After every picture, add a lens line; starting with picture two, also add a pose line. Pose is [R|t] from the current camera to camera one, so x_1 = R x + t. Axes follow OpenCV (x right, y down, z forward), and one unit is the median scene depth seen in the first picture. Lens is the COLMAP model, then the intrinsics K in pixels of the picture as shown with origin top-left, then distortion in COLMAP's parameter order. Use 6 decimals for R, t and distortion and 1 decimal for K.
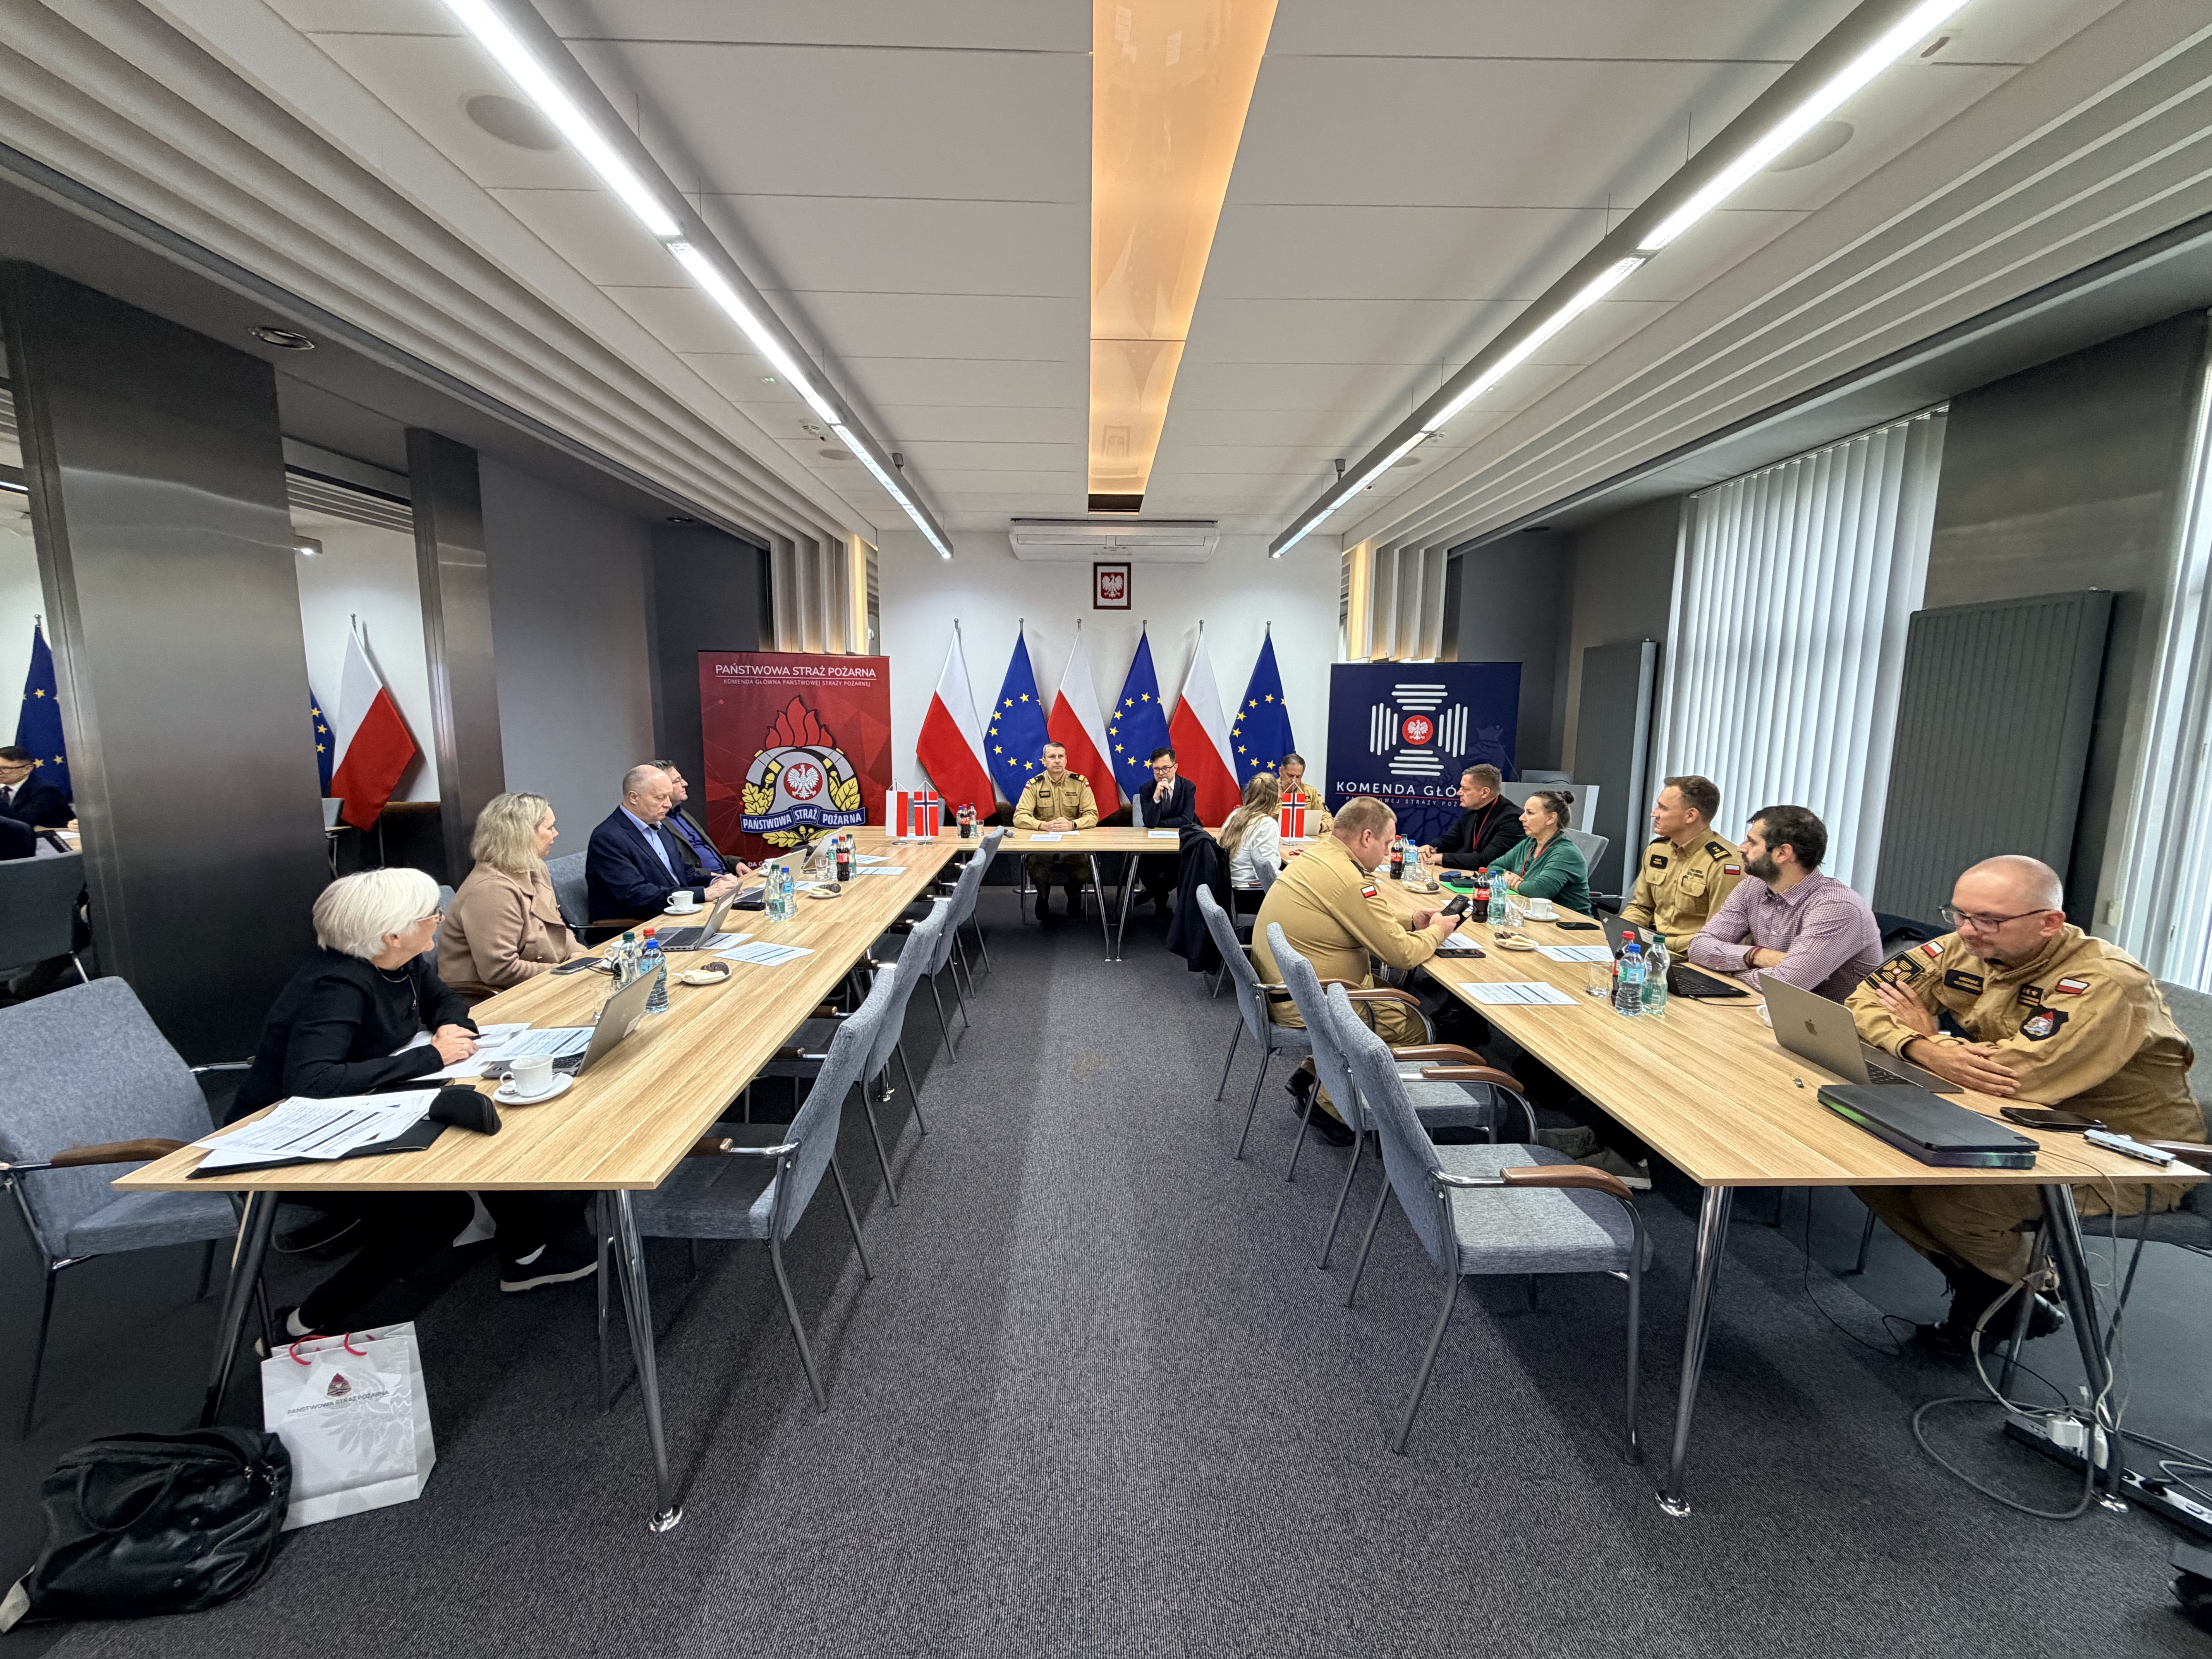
lens RADIAL K [[884.0, 0, 1106.0], [0, 884.0, 829.5], [0, 0, 1]] dist [0.010016, -0.000026]
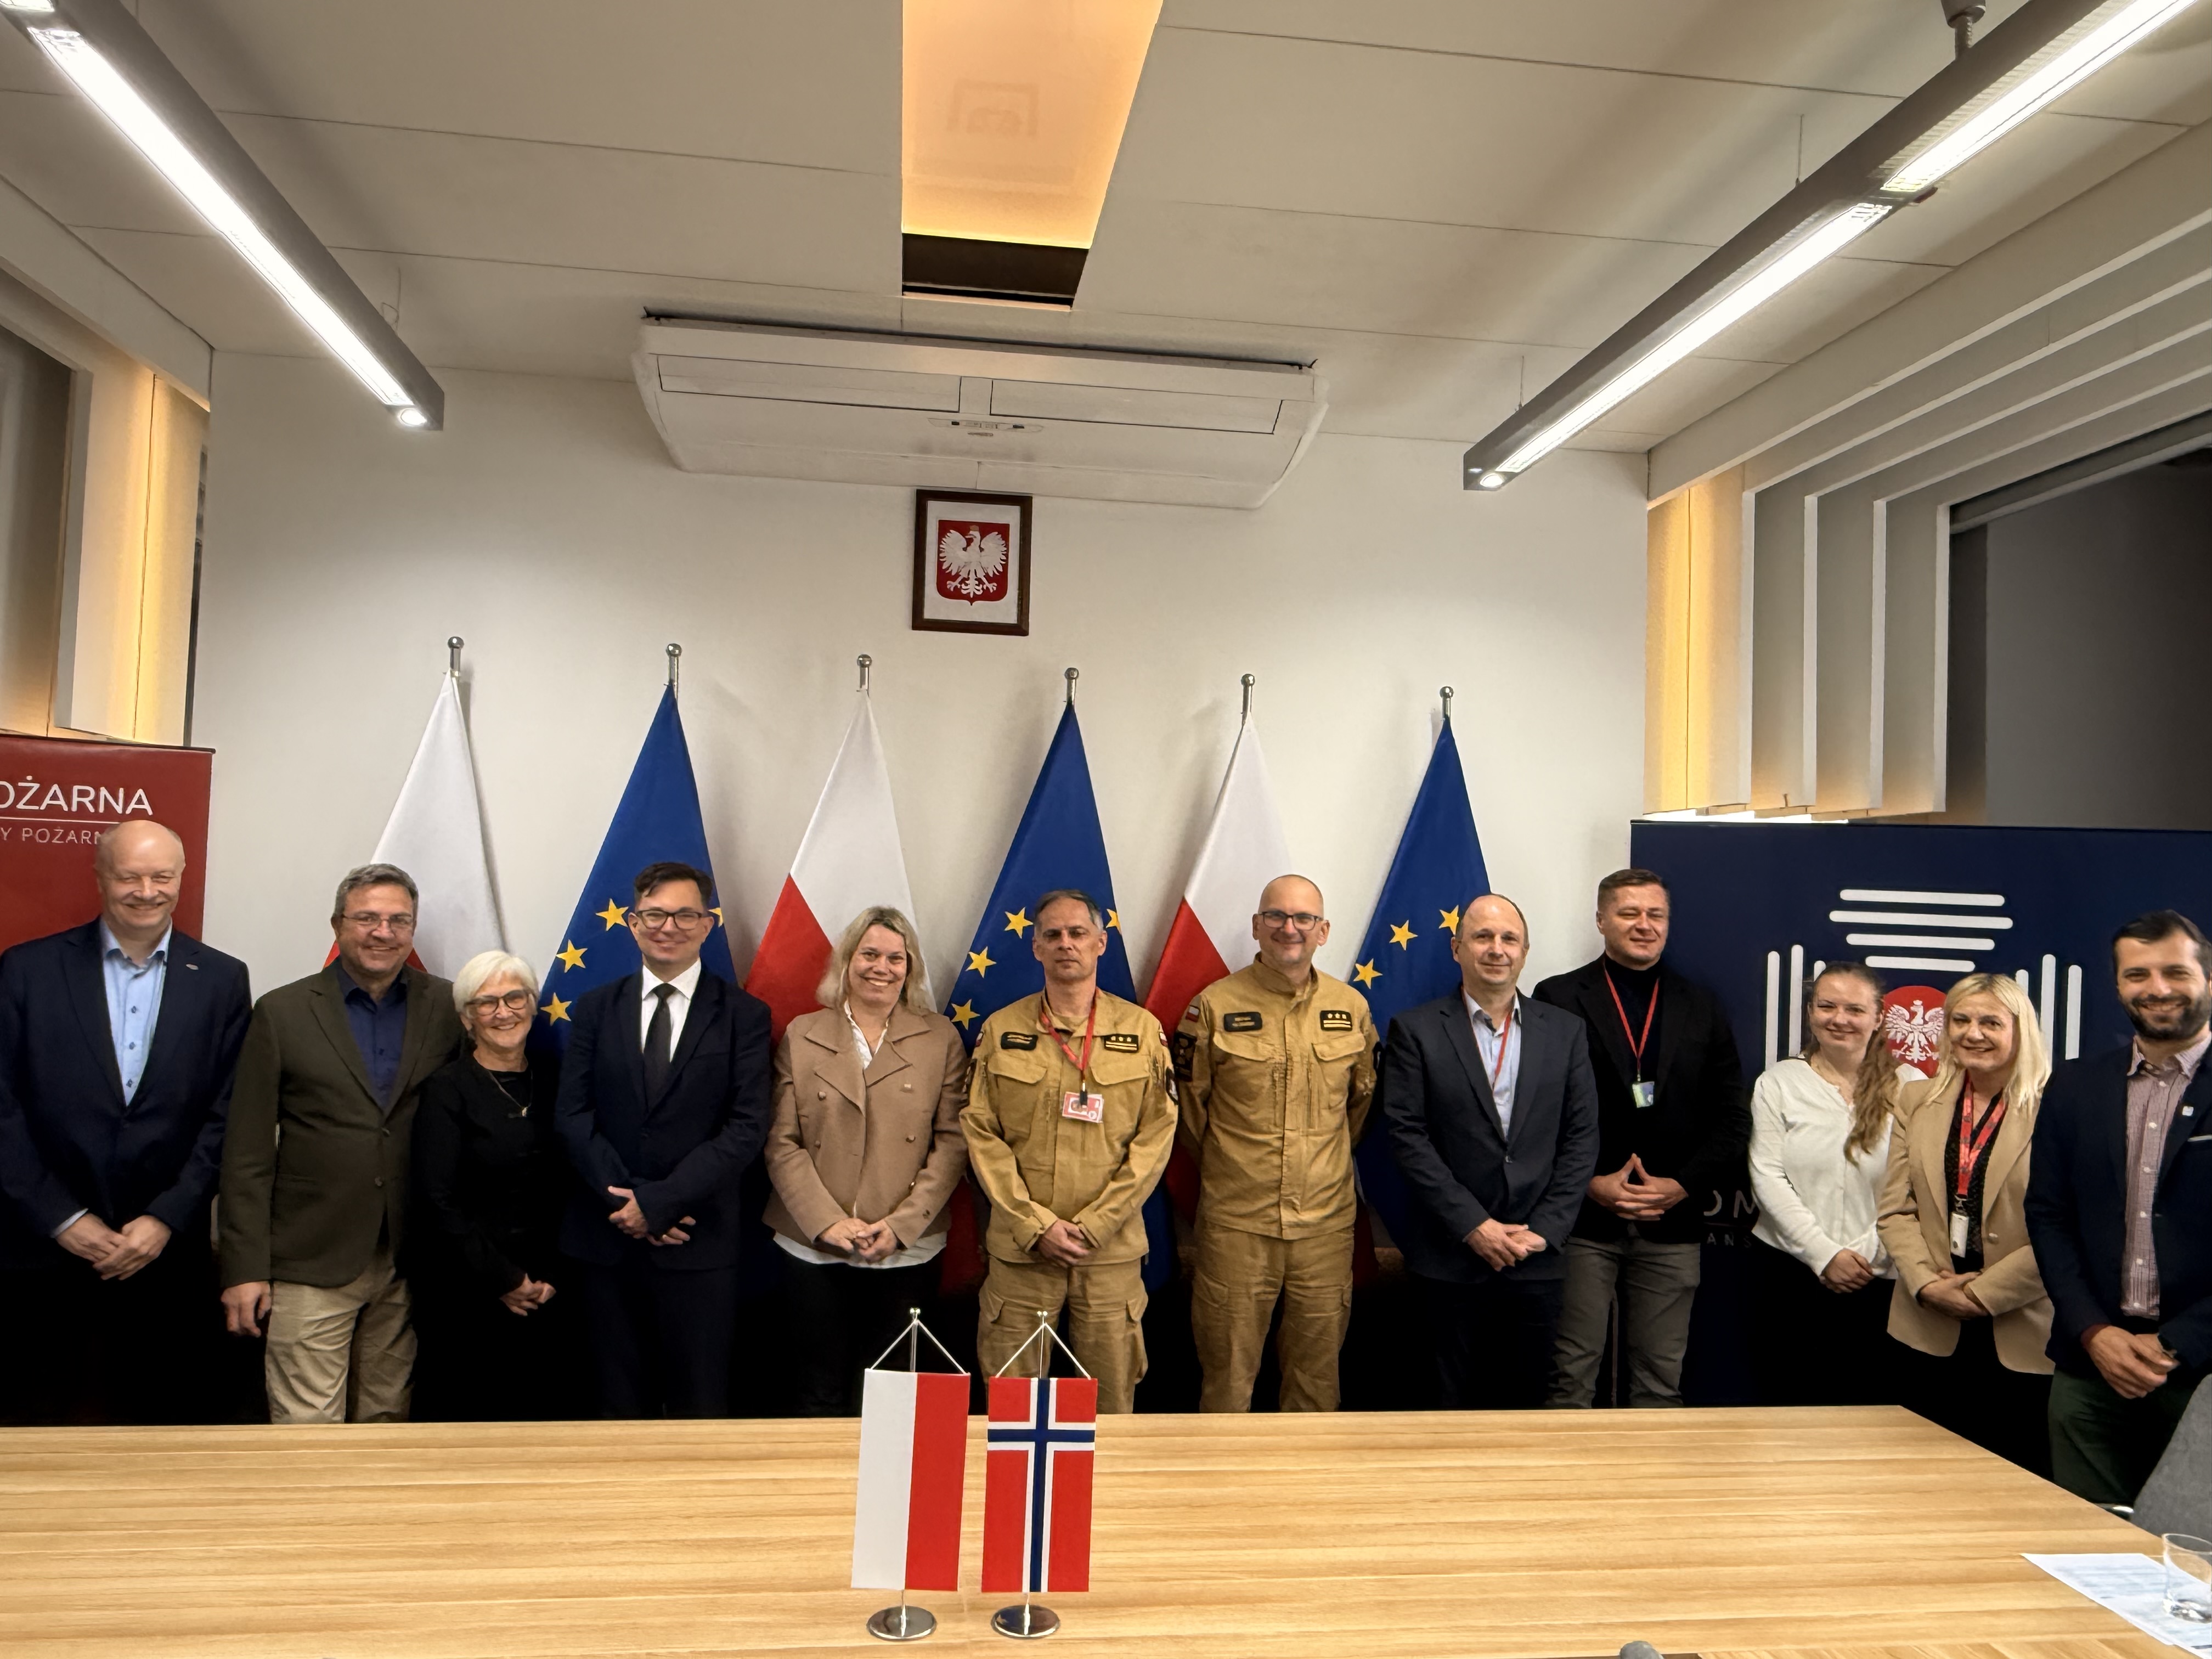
lens RADIAL K [[1539.6, 0, 1106.0], [0, 1539.6, 829.5], [0, 0, 1]] dist [0.005053, 0.002754]
pose [[0.993329, 0.029711, 0.111420, -0.004296], [-0.009115, 0.983445, -0.180980, -0.081678], [-0.114953, 0.178757, 0.977155, 0.482099]]
